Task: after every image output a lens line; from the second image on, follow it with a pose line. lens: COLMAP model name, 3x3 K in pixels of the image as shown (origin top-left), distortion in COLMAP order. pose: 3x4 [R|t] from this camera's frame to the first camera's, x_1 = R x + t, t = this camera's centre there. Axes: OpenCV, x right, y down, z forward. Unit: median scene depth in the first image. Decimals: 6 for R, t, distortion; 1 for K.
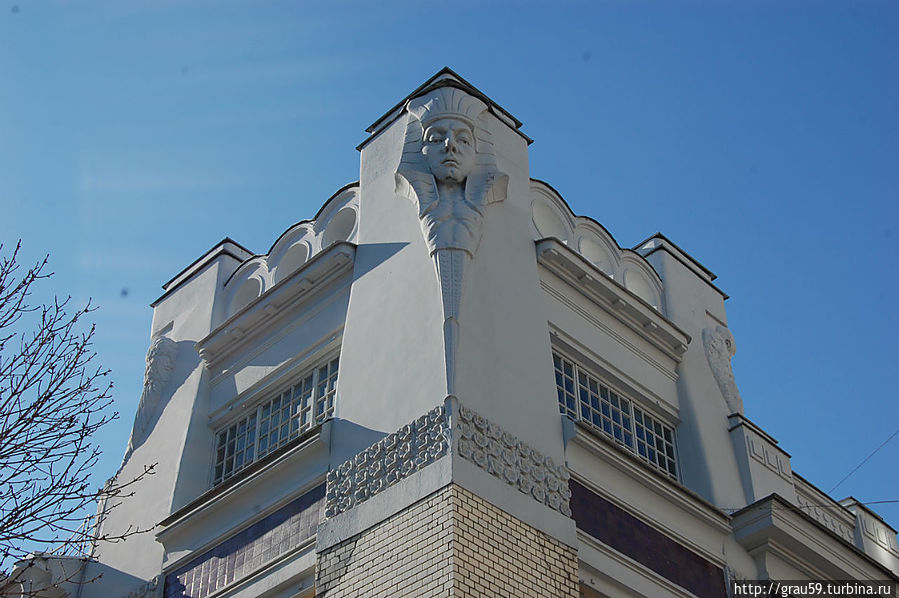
lens RADIAL K [[1505.4, 0, 449.5], [0, 1505.4, 299.0], [0, 0, 1]] dist [0.015486, 0.013199]
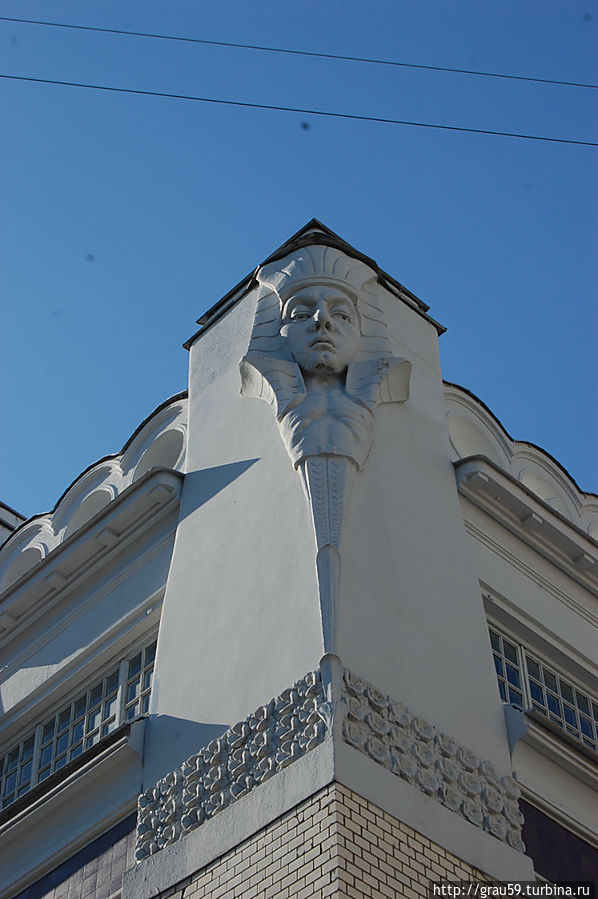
lens RADIAL K [[2060.0, 0, 299.0], [0, 2060.0, 449.5], [0, 0, 1]] dist [-0.019515, -0.192681]
pose [[0.999682, -0.021567, -0.013035, 0.000926], [0.019438, 0.989120, -0.145821, 0.090084], [0.016038, 0.145522, 0.989225, 0.108208]]
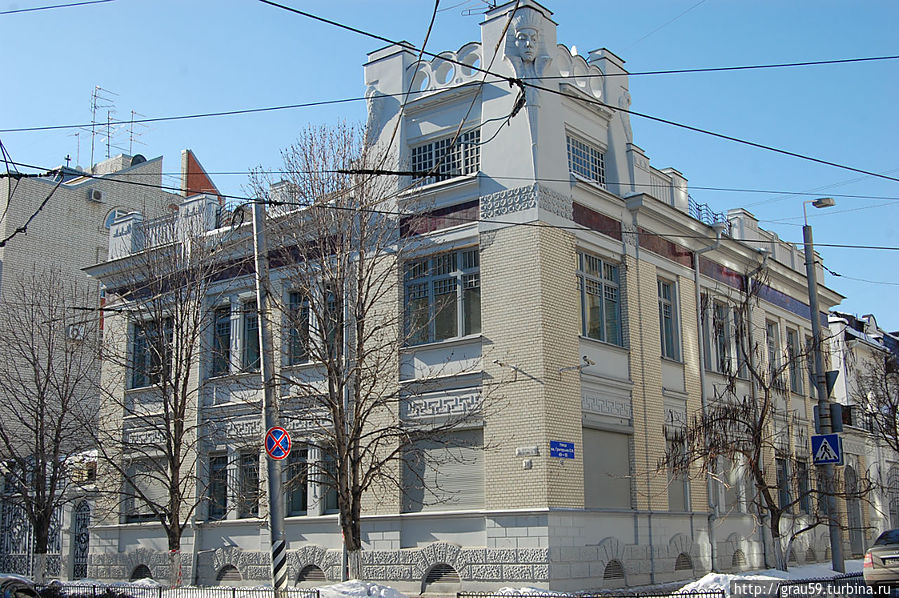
lens RADIAL K [[1154.3, 0, 449.5], [0, 1154.3, 299.0], [0, 0, 1]] dist [-0.101900, 0.002091]
pose [[0.992151, 0.019704, 0.123485, -0.335752], [-0.075588, 0.881170, 0.466717, -0.580528], [-0.099615, -0.472388, 0.875743, -0.711938]]
